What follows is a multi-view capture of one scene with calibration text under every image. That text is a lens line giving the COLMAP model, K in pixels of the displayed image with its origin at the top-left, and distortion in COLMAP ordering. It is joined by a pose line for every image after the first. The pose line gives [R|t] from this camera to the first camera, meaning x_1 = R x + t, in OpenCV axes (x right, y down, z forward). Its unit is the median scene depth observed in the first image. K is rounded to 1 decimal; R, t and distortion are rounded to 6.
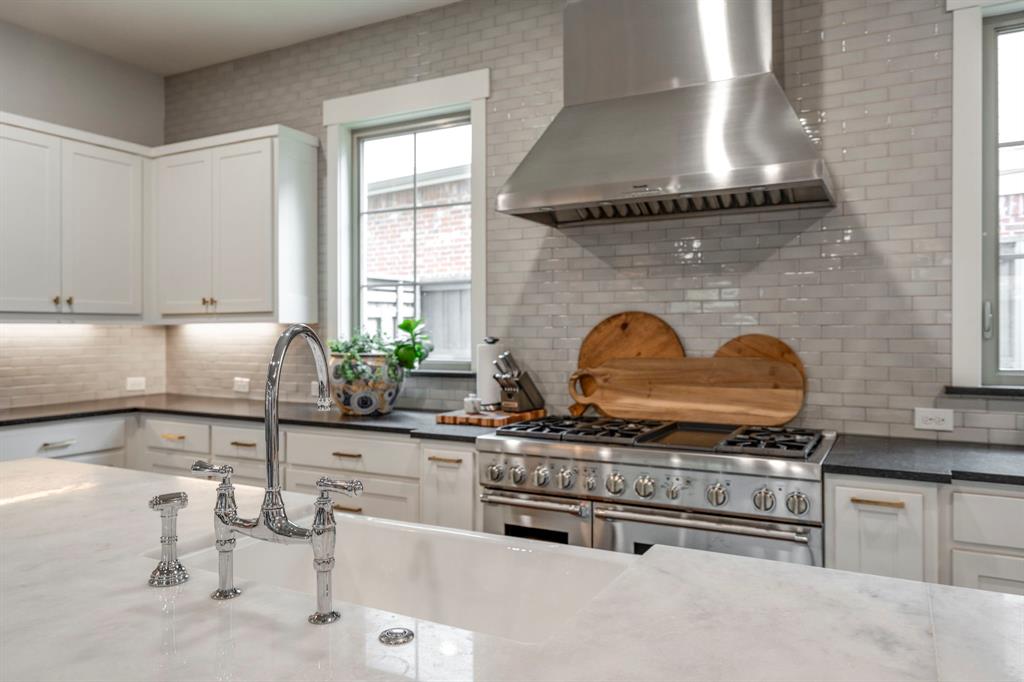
lens RADIAL K [[758.8, 0, 509.5], [0, 758.8, 341.3], [0, 0, 1]] dist [-0.001457, -0.001386]
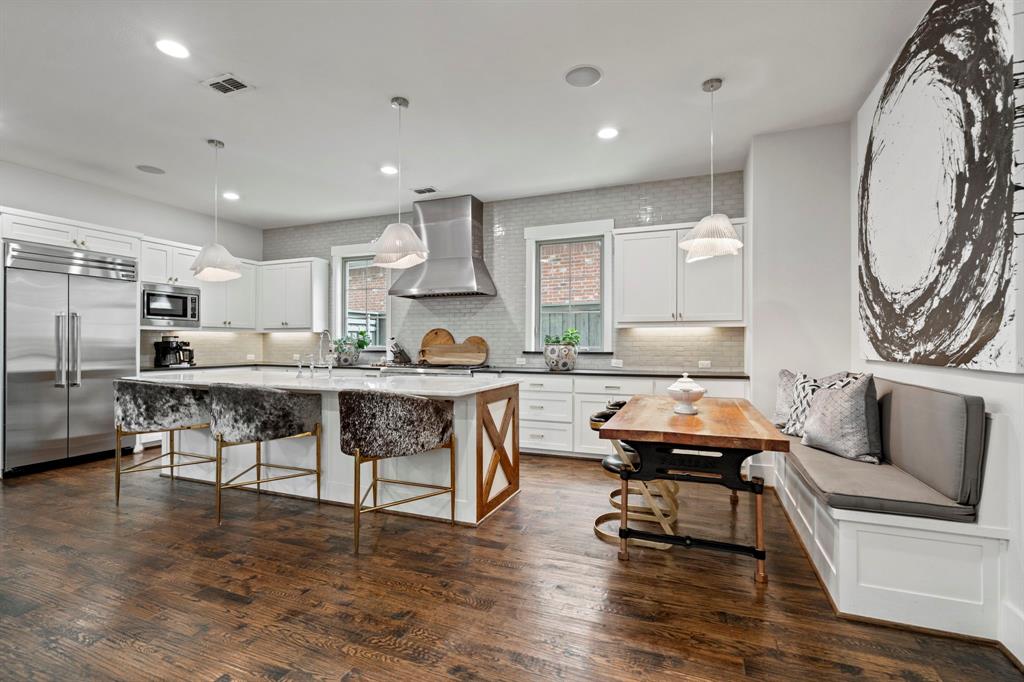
lens RADIAL K [[467.0, 0, 514.3], [0, 467.0, 341.0], [0, 0, 1]] dist [-0.005603, -0.000102]
pose [[0.991497, 0.003439, 0.130085, 0.201663], [-0.001417, 0.999877, -0.015628, 0.035079], [-0.130123, 0.015311, 0.991380, -0.786056]]
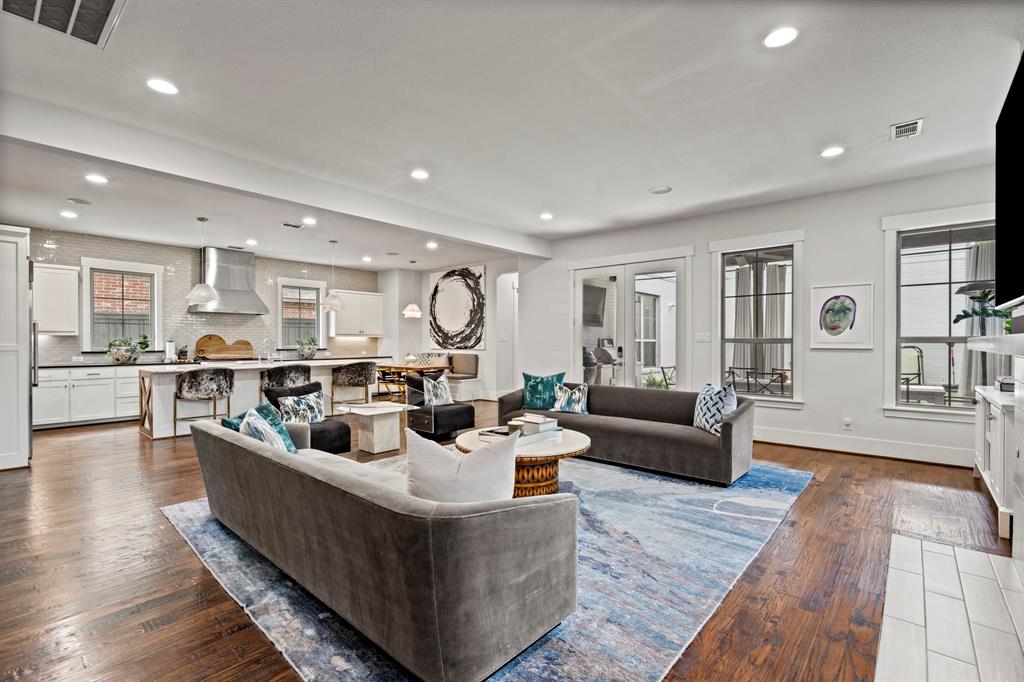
lens RADIAL K [[467.0, 0, 509.1], [0, 467.0, 341.1], [0, 0, 1]] dist [-0.005603, -0.000102]
pose [[0.201826, 0.002114, 0.979419, -1.917872], [0.009370, 0.999948, -0.004089, 0.023346], [-0.979377, 0.010002, 0.201795, -1.087454]]
